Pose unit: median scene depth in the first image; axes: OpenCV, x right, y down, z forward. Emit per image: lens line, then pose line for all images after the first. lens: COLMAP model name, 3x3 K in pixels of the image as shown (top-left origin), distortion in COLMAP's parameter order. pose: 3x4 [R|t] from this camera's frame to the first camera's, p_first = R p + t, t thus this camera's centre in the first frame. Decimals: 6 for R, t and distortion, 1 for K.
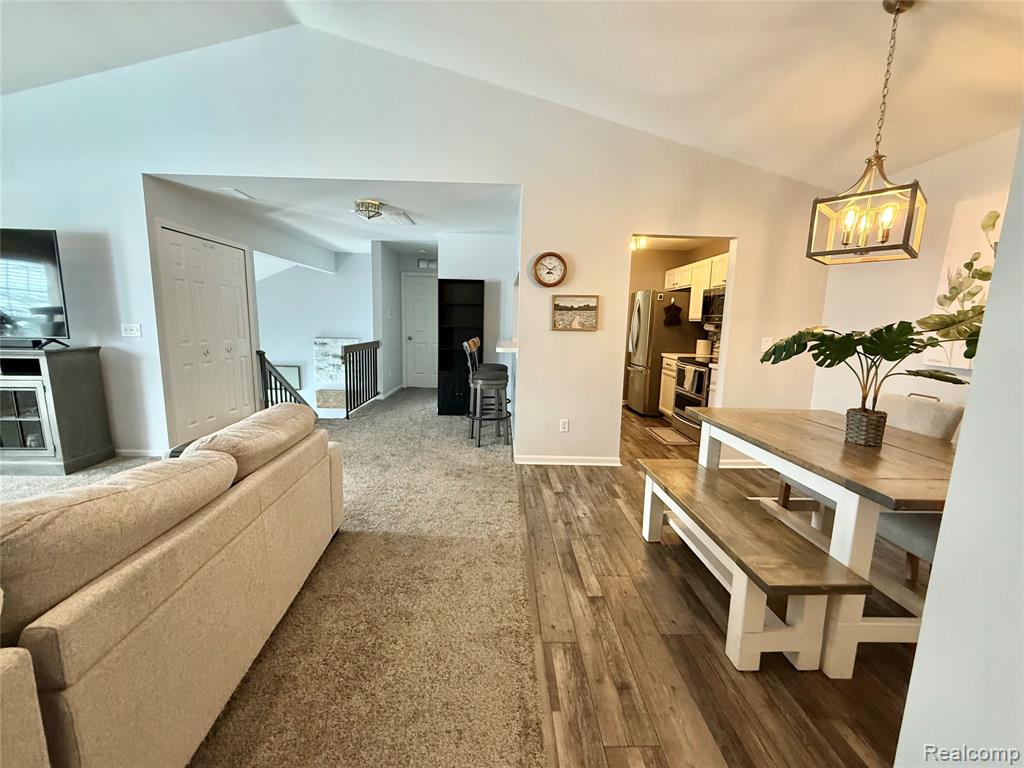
lens RADIAL K [[407.8, 0, 508.9], [0, 407.8, 382.8], [0, 0, 1]] dist [0.001758, -0.000132]
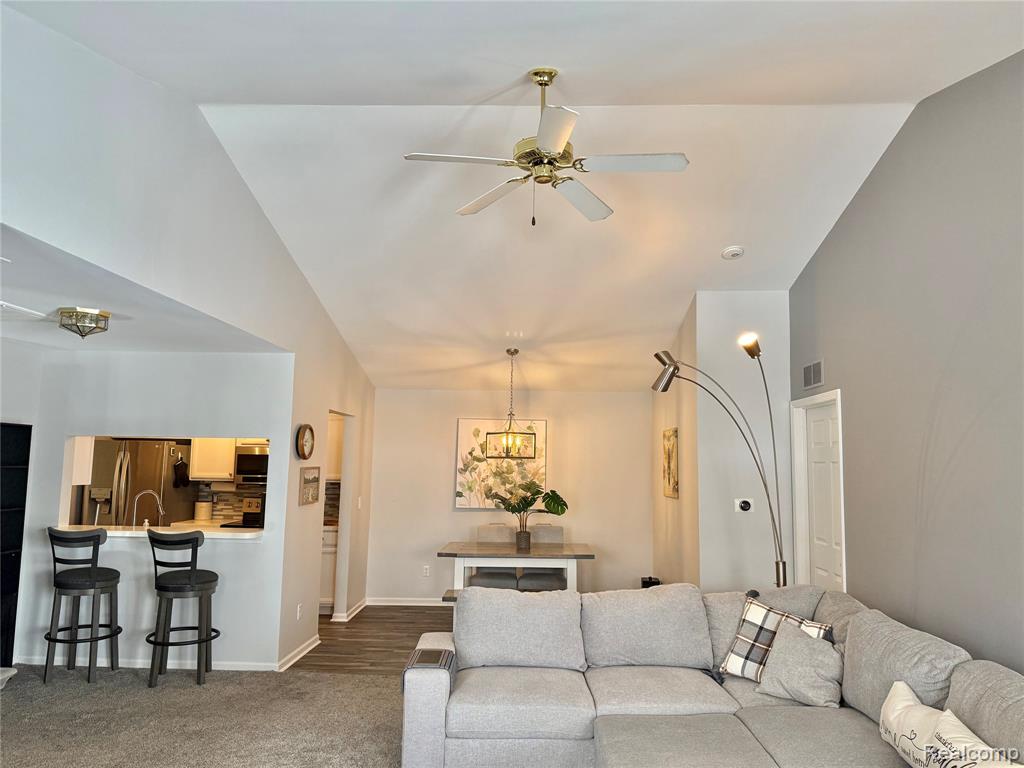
lens RADIAL K [[729.1, 0, 517.3], [0, 729.1, 381.6], [0, 0, 1]] dist [-0.003733, -0.005672]
pose [[0.057150, 0.088863, 0.994403, -1.337524], [0.138105, 0.985751, -0.096027, -0.156933], [-0.988767, 0.142820, 0.044064, 0.355466]]
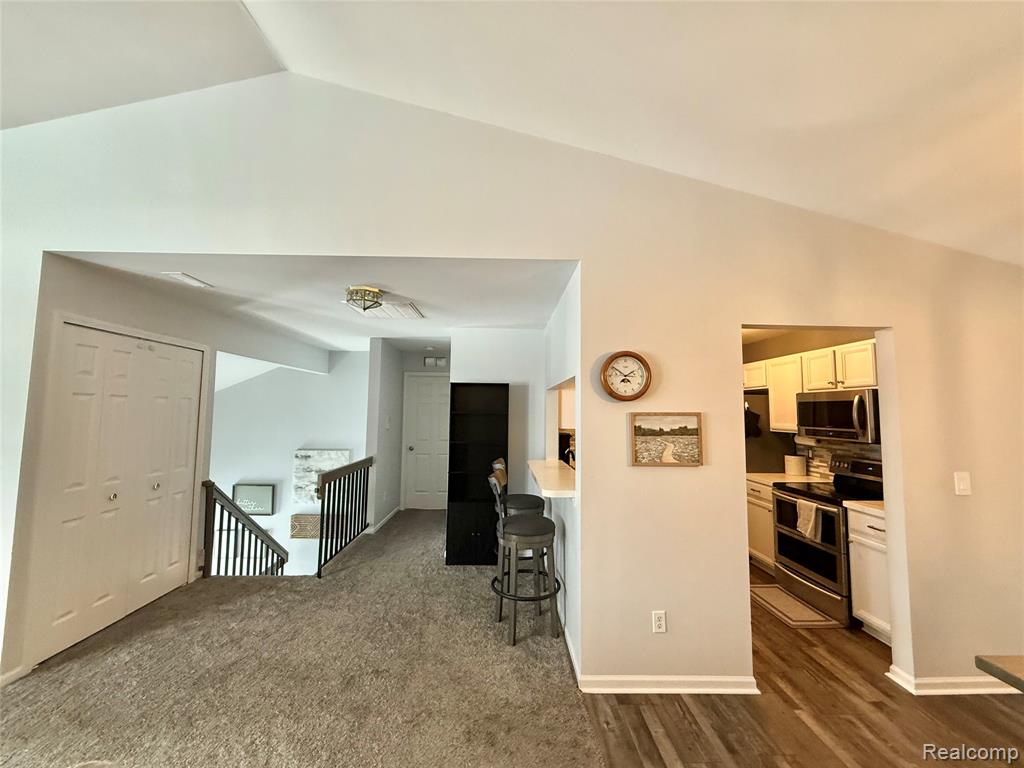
lens RADIAL K [[407.8, 0, 510.1], [0, 407.8, 382.2], [0, 0, 1]] dist [0.001758, -0.000132]
pose [[0.999934, -0.011301, 0.002249, -0.077897], [0.011519, 0.975345, -0.220387, -0.103574], [0.000297, 0.220398, 0.975410, 0.295637]]
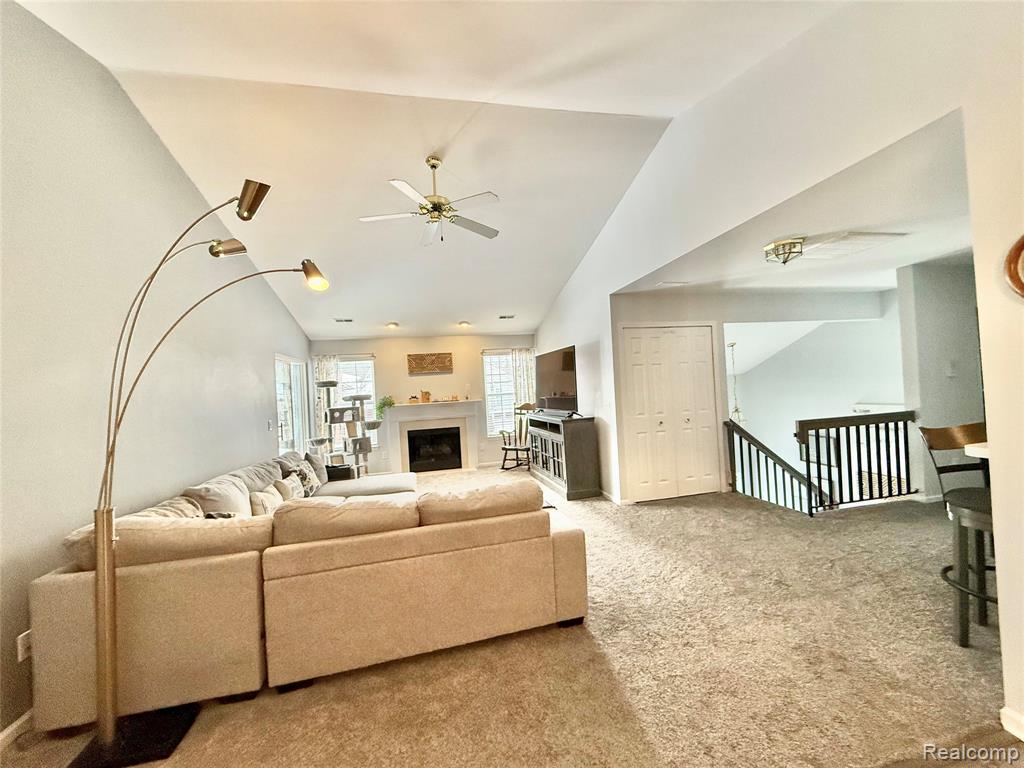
lens RADIAL K [[407.8, 0, 509.7], [0, 407.8, 383.4], [0, 0, 1]] dist [0.001758, -0.000132]
pose [[0.190413, -0.044675, -0.980687, 0.320526], [-0.086660, 0.994299, -0.062122, -0.077725], [0.977872, 0.096815, 0.185456, 0.359861]]
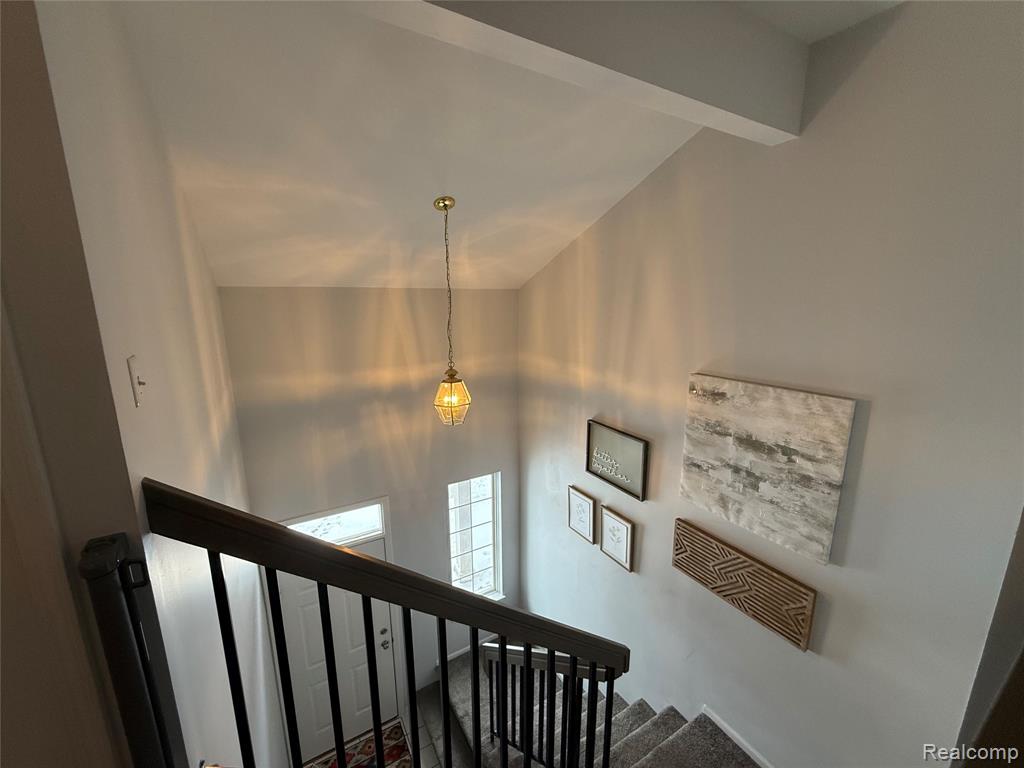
lens RADIAL K [[407.8, 0, 513.8], [0, 407.8, 384.0], [0, 0, 1]] dist [0.001758, -0.000132]
pose [[0.487900, 0.155889, -0.858867, -0.483540], [-0.115119, 0.986821, 0.113718, -0.223534], [0.865275, 0.043389, 0.499416, 1.304522]]
